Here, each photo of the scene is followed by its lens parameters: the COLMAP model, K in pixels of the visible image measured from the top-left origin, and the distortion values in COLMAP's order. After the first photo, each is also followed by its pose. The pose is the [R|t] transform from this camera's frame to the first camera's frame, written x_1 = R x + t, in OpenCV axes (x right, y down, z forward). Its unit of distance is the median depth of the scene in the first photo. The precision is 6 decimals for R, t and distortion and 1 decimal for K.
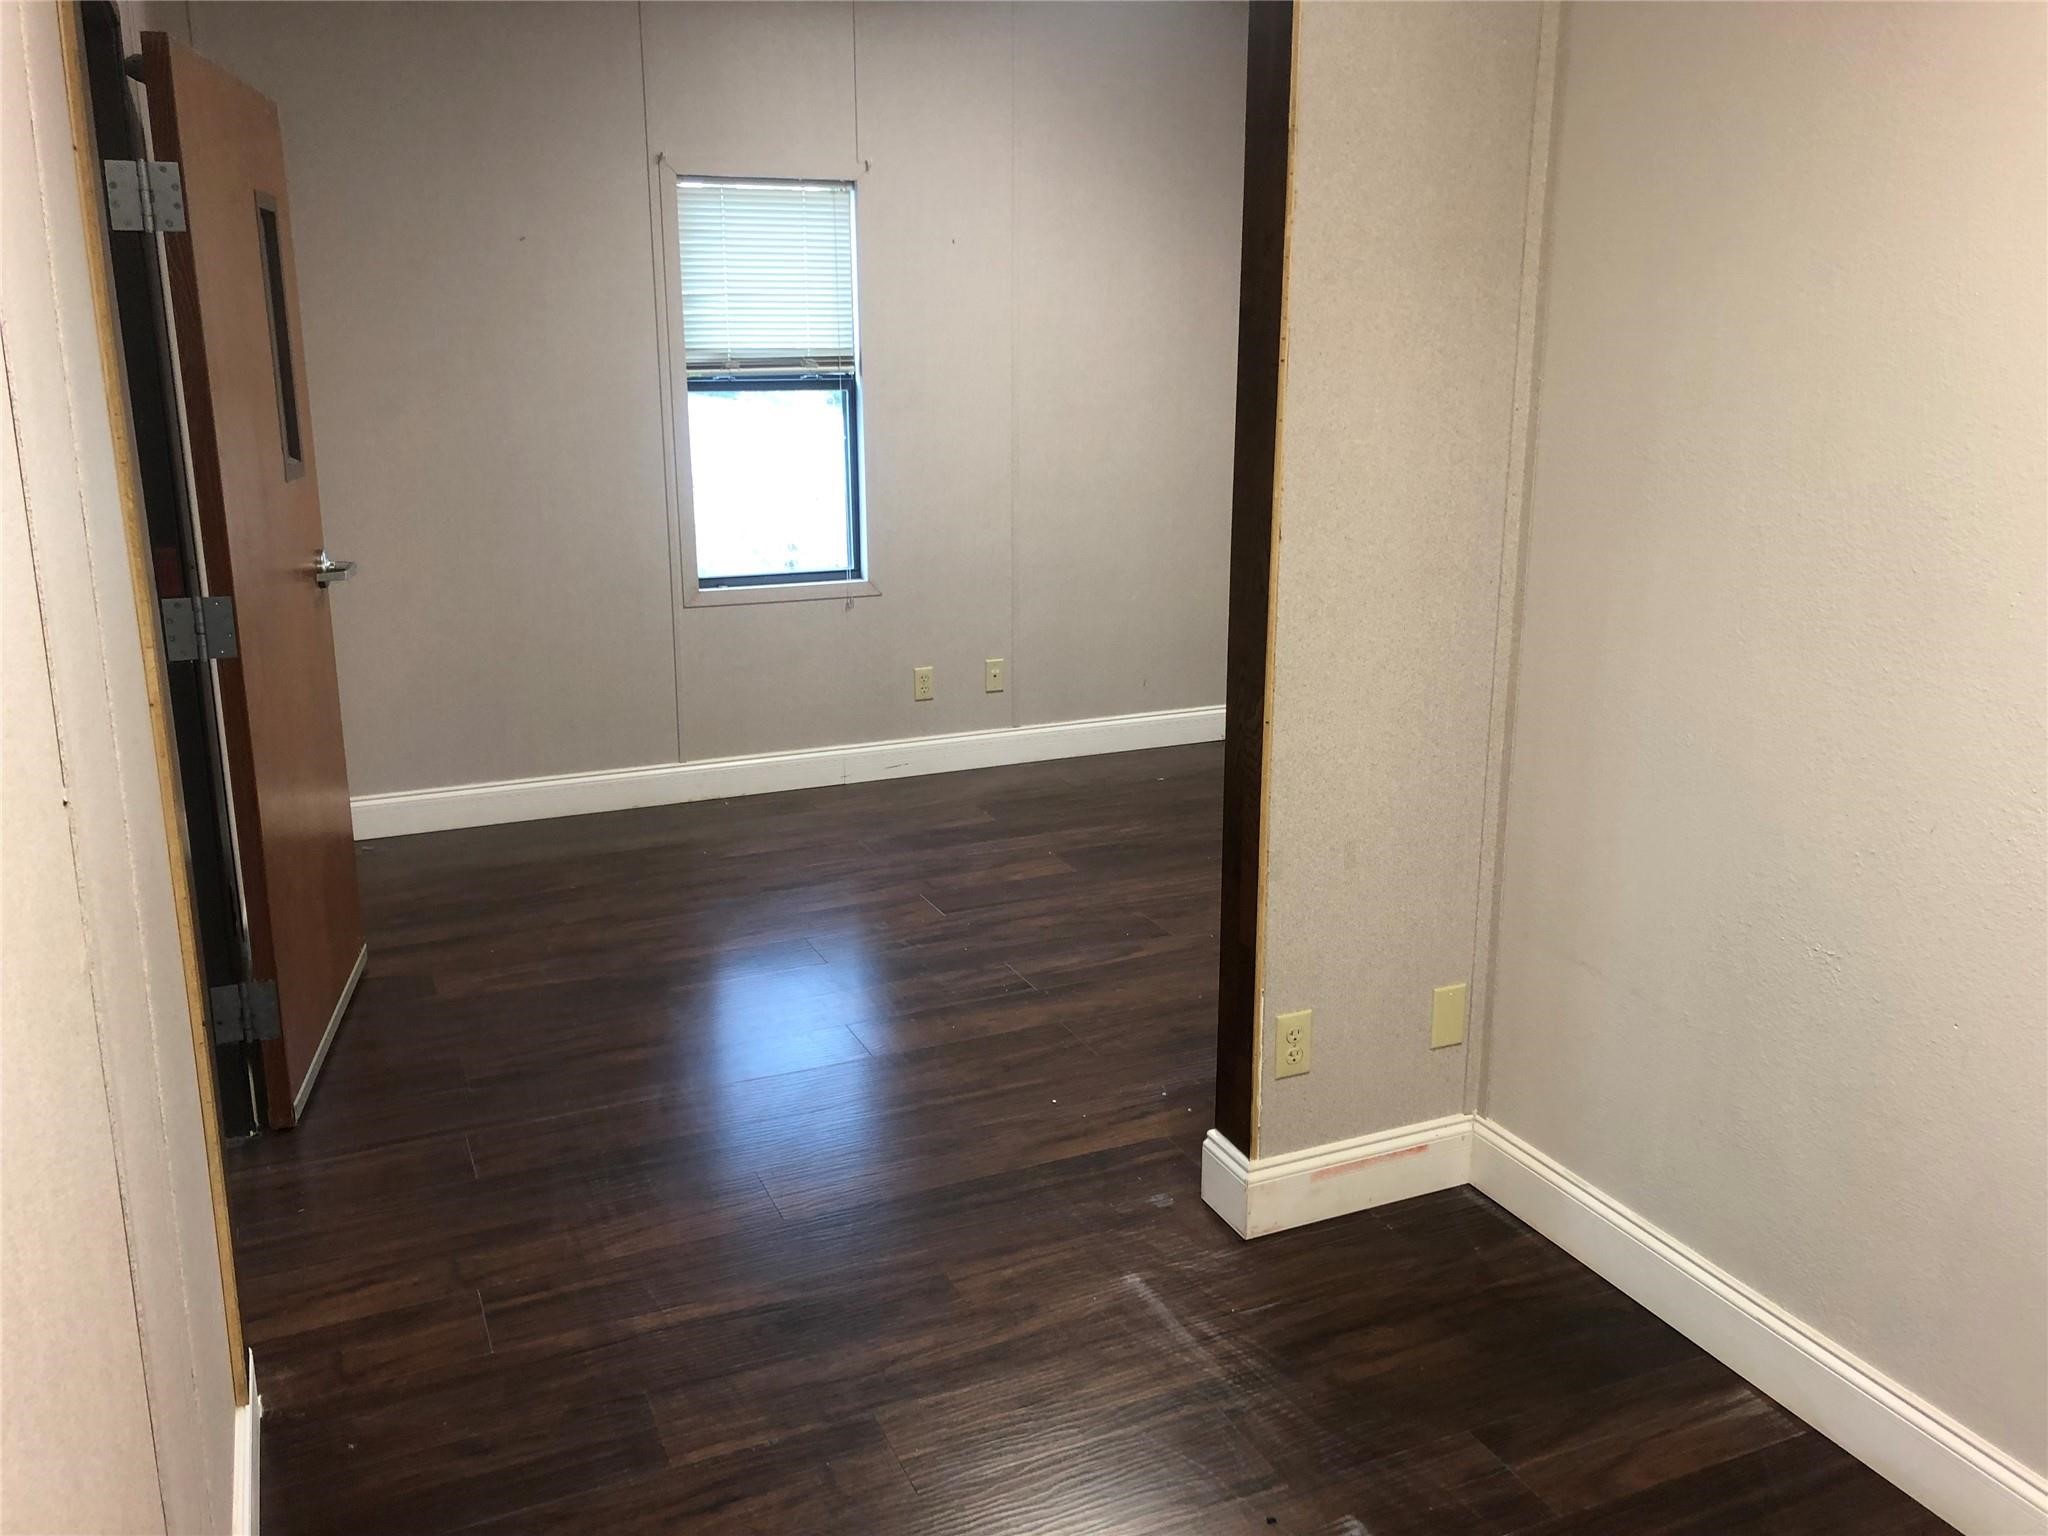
lens RADIAL K [[1690.2, 0, 1024.0], [0, 1690.2, 768.0], [0, 0, 1]] dist [0.063765, 0.000528]
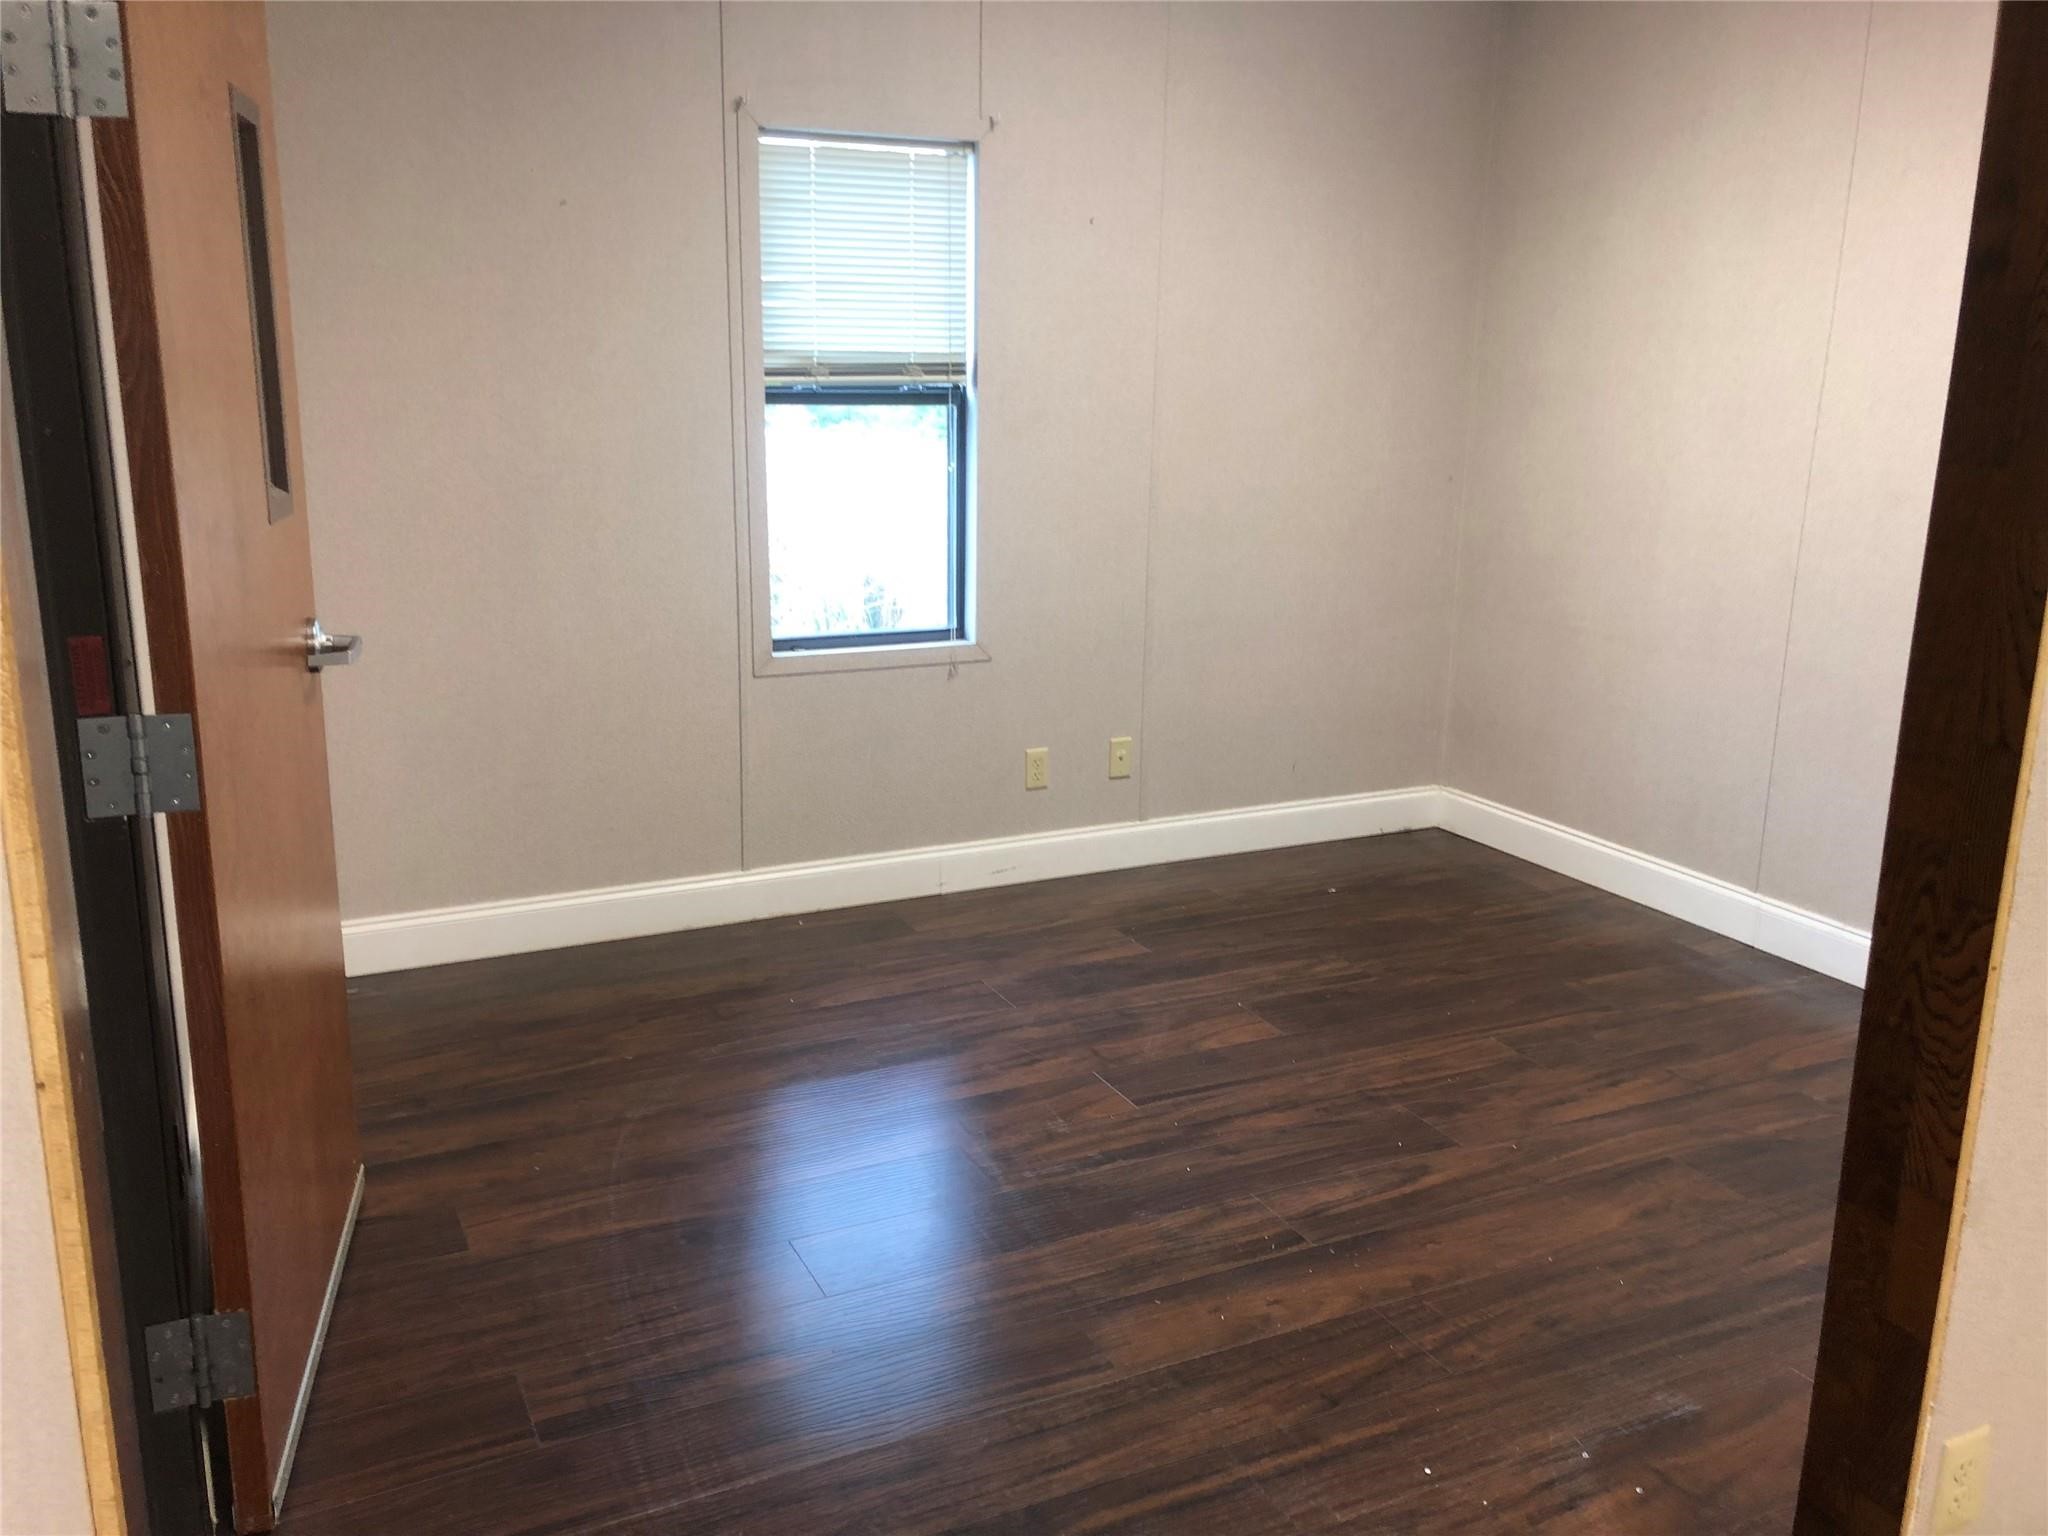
lens RADIAL K [[1707.1, 0, 1017.6], [0, 1707.1, 785.2], [0, 0, 1]] dist [0.072171, -0.045228]
pose [[0.999605, 0.008783, 0.026681, -0.104705], [-0.008590, 0.999936, -0.007348, -0.042028], [-0.026744, 0.007116, 0.999617, 0.212810]]
